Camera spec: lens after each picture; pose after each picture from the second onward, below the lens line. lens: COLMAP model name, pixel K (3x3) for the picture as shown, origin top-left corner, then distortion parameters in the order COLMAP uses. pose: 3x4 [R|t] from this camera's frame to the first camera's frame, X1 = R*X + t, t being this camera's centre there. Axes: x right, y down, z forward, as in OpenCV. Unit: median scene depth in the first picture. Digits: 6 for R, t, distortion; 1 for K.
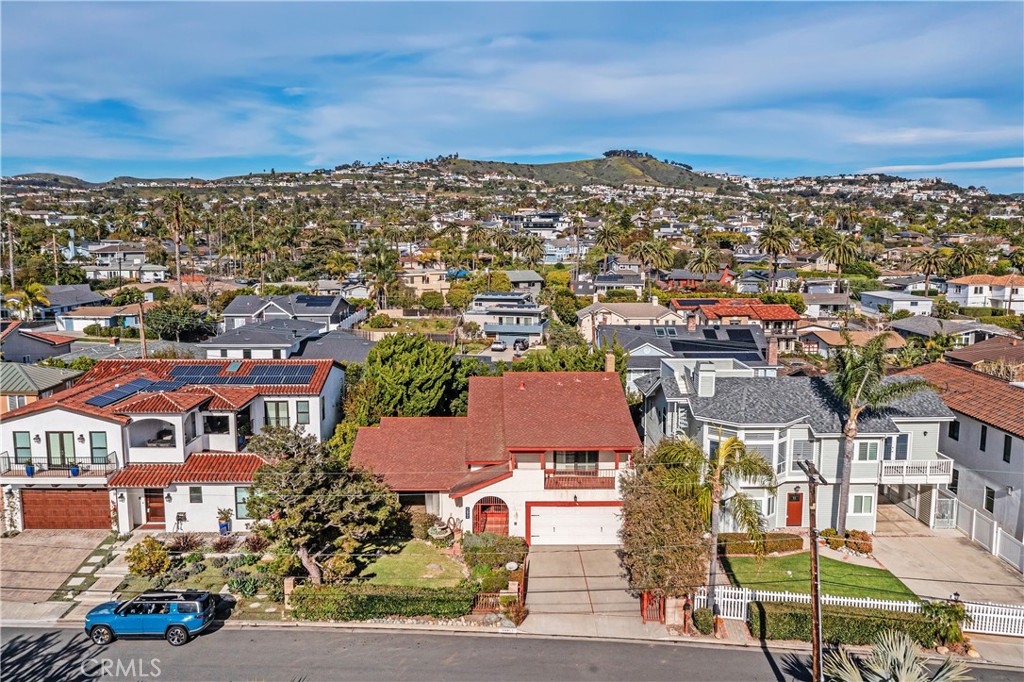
lens RADIAL K [[805.7, 0, 512.0], [0, 805.7, 341.0], [0, 0, 1]] dist [-0.010245, -0.005022]
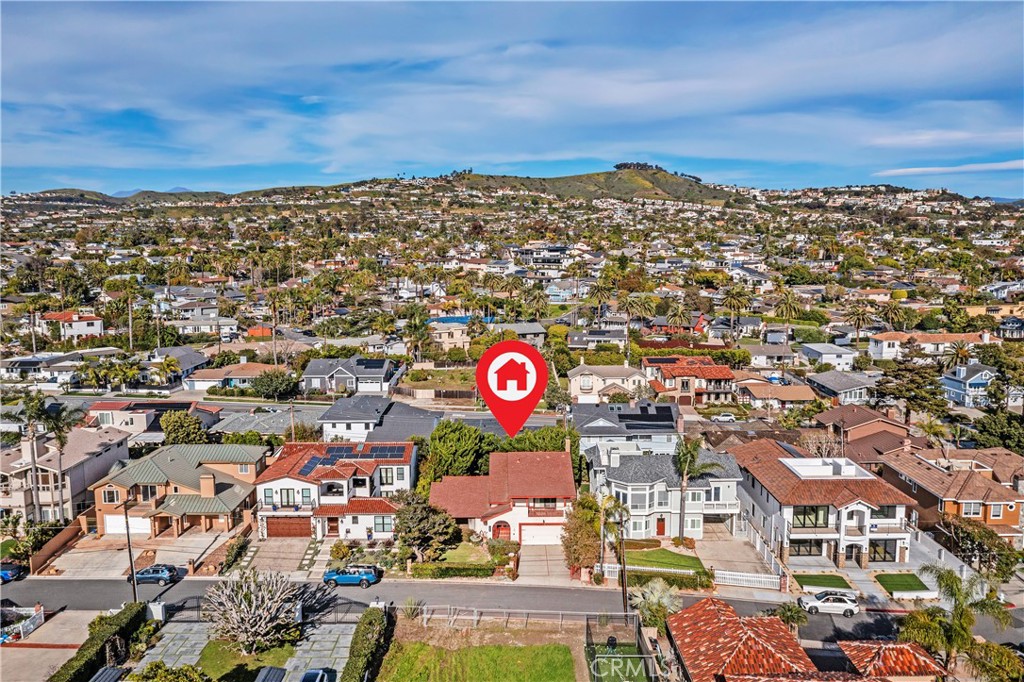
lens RADIAL K [[805.7, 0, 512.0], [0, 805.7, 341.0], [0, 0, 1]] dist [-0.010245, -0.005022]
pose [[0.999838, -0.004727, -0.017373, 0.027500], [0.004614, 0.999968, -0.006538, -0.180164], [0.017403, 0.006457, 0.999828, -0.753046]]
